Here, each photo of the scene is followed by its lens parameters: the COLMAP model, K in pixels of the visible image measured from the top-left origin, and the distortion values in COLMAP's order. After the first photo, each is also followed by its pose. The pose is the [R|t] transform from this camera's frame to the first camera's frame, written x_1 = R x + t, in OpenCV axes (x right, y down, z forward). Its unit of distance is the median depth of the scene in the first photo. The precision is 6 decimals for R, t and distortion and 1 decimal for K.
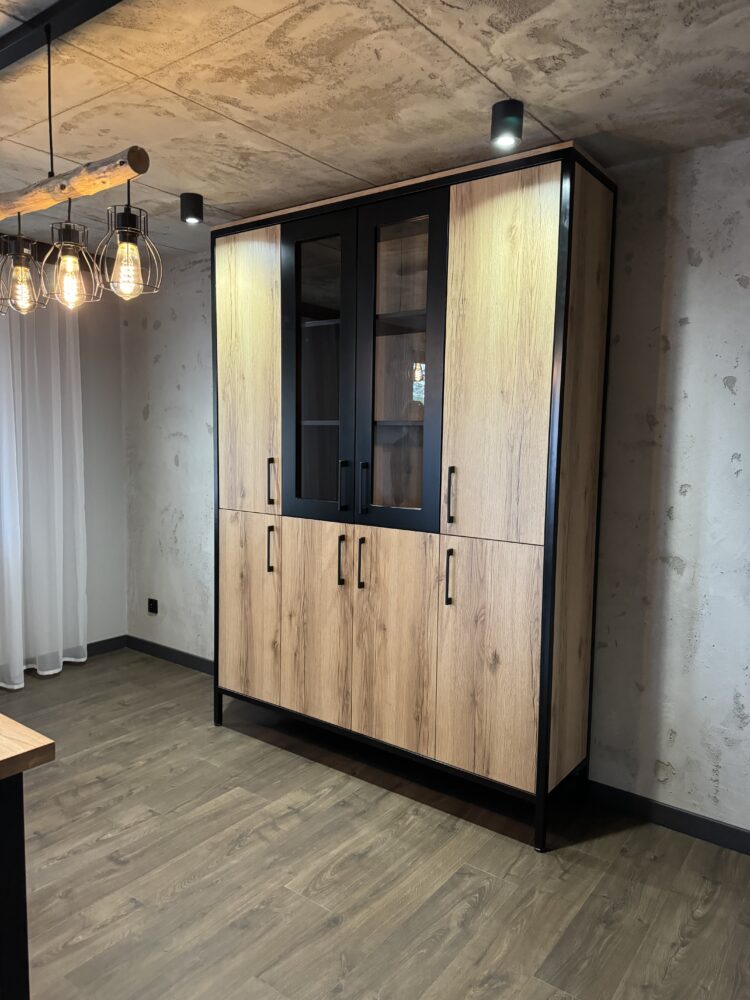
lens RADIAL K [[706.5, 0, 372.0], [0, 706.5, 504.6], [0, 0, 1]] dist [0.062542, -0.074982]
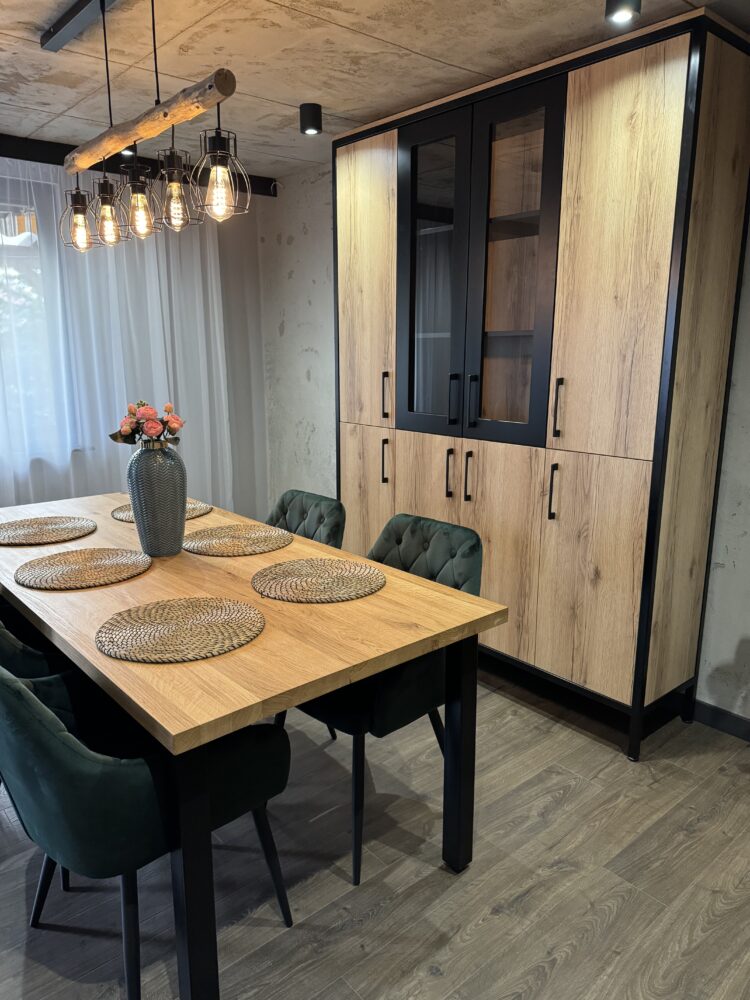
lens RADIAL K [[706.5, 0, 371.3], [0, 706.5, 505.9], [0, 0, 1]] dist [0.062542, -0.074982]
pose [[0.977093, 0.031968, -0.210399, 0.069940], [-0.006385, 0.992612, 0.121162, 0.003285], [0.212718, -0.117043, 0.970078, -0.024919]]
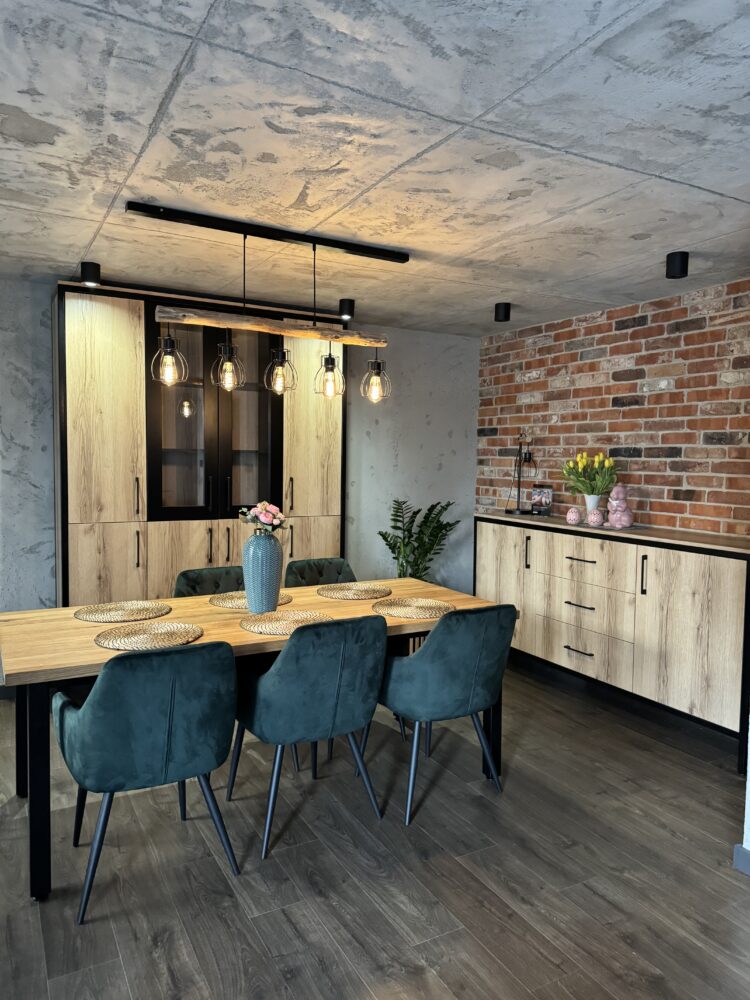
lens RADIAL K [[706.5, 0, 367.5], [0, 706.5, 509.0], [0, 0, 1]] dist [0.062542, -0.074982]
pose [[0.413098, -0.082105, 0.906978, -1.366414], [0.078059, 0.995455, 0.054561, -0.056077], [-0.907335, 0.048258, 0.417629, 0.104513]]
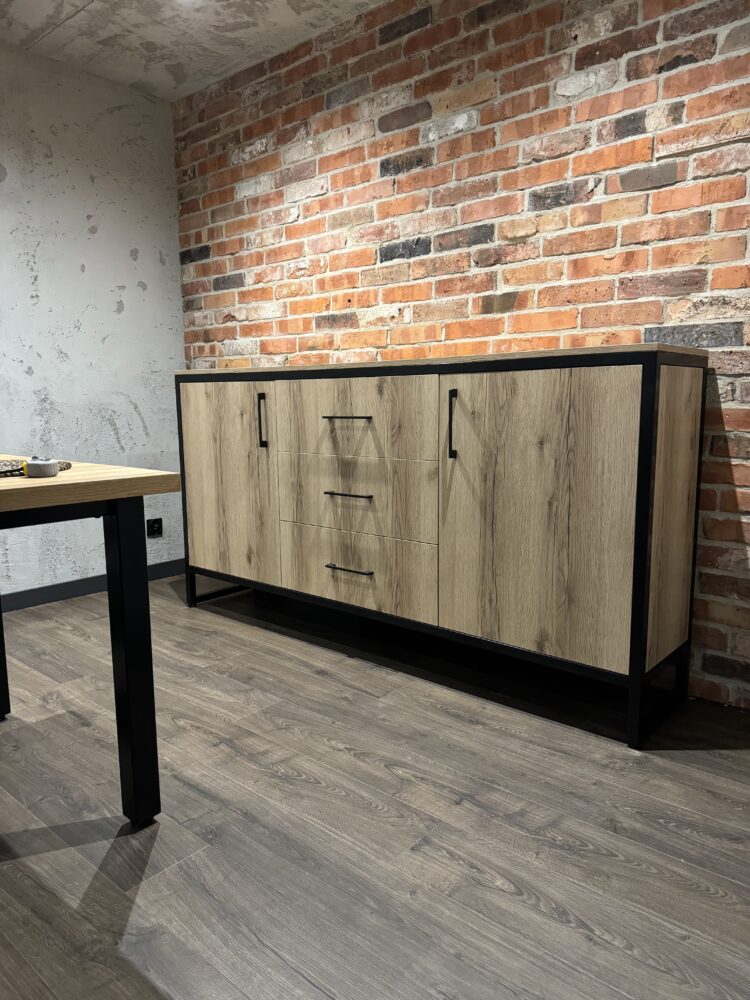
lens RADIAL K [[706.5, 0, 368.8], [0, 706.5, 506.2], [0, 0, 1]] dist [0.062542, -0.074982]
pose [[0.076114, -0.162364, 0.983791, -0.673949], [0.098158, 0.983081, 0.154653, 0.156069], [-0.992256, 0.084796, 0.090764, 0.237636]]
